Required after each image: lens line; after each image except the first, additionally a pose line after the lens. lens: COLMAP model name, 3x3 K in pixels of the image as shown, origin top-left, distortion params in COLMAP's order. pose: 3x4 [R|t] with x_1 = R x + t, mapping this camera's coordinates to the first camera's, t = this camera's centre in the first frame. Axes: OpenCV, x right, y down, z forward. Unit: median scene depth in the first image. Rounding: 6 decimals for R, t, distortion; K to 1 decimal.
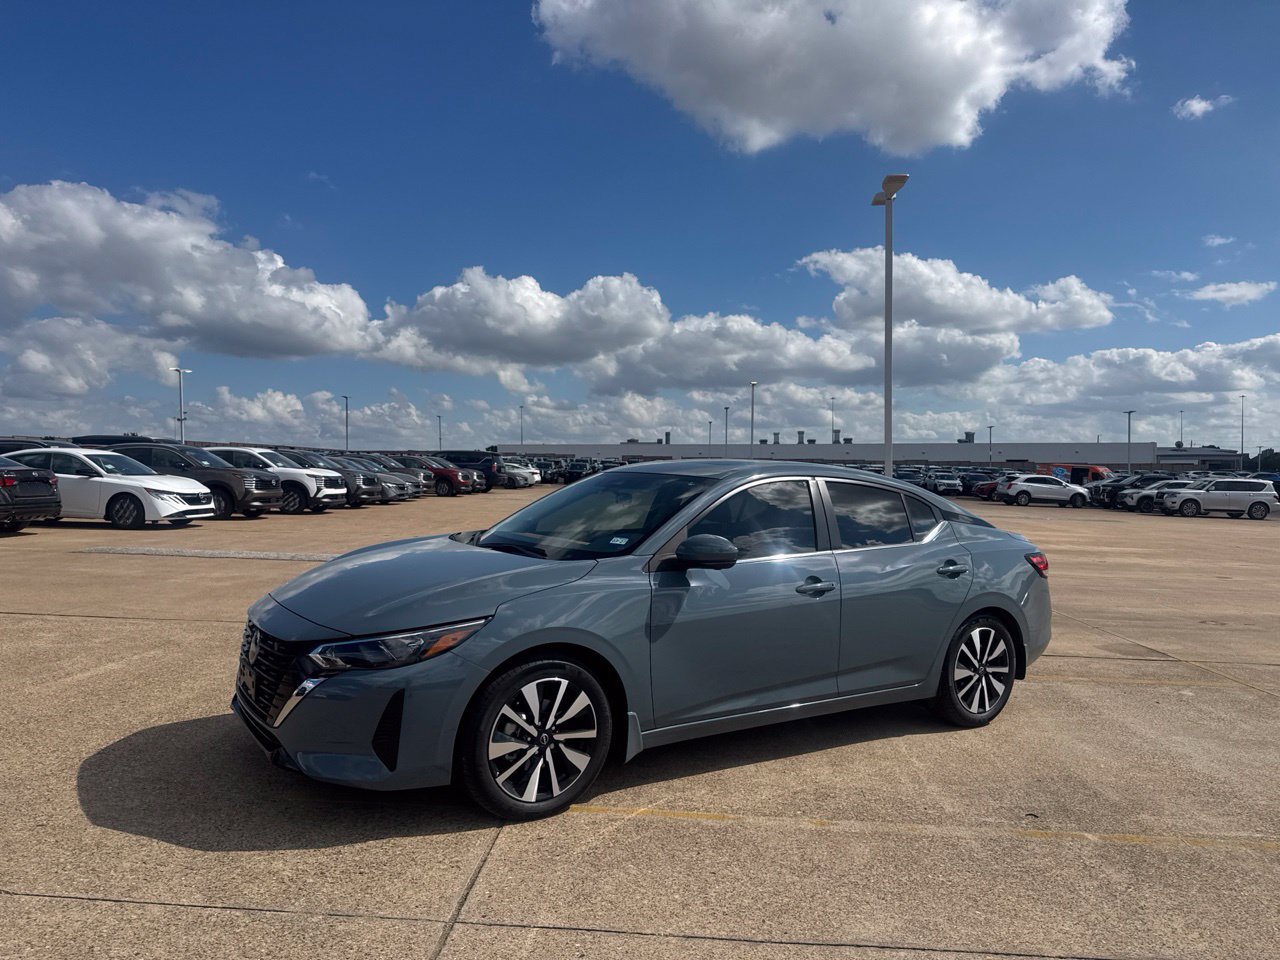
lens RADIAL K [[1072.1, 0, 670.5], [0, 1072.1, 493.4], [0, 0, 1]] dist [0.284156, -0.571259]
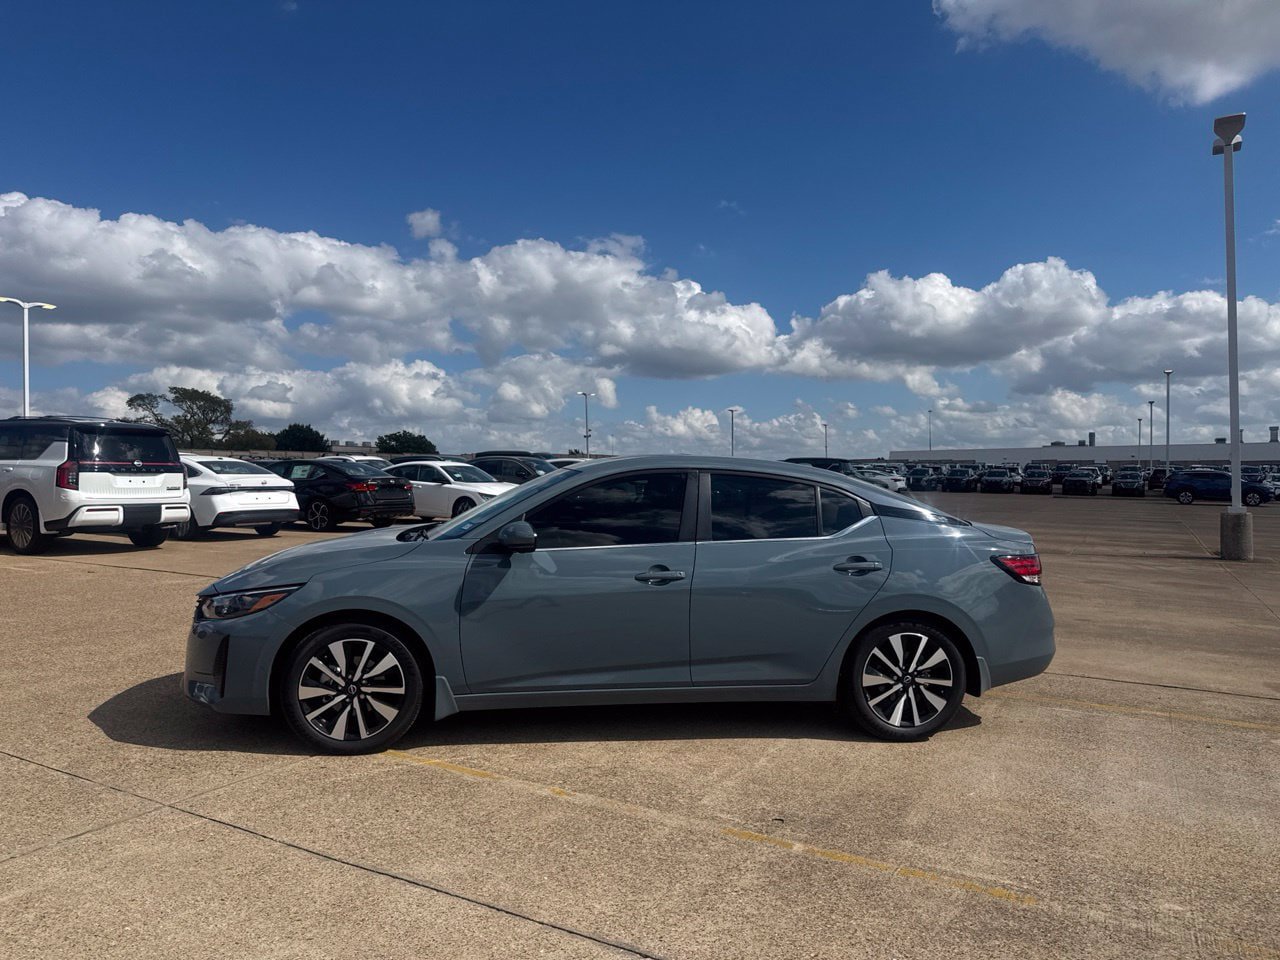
lens RADIAL K [[1129.4, 0, 641.5], [0, 1129.4, 468.0], [0, 0, 1]] dist [0.197443, -0.381994]
pose [[0.859254, -0.012771, -0.511390, 0.164370], [-0.005450, 0.999403, -0.034116, 0.005070], [0.511520, 0.032101, 0.858672, 0.015735]]
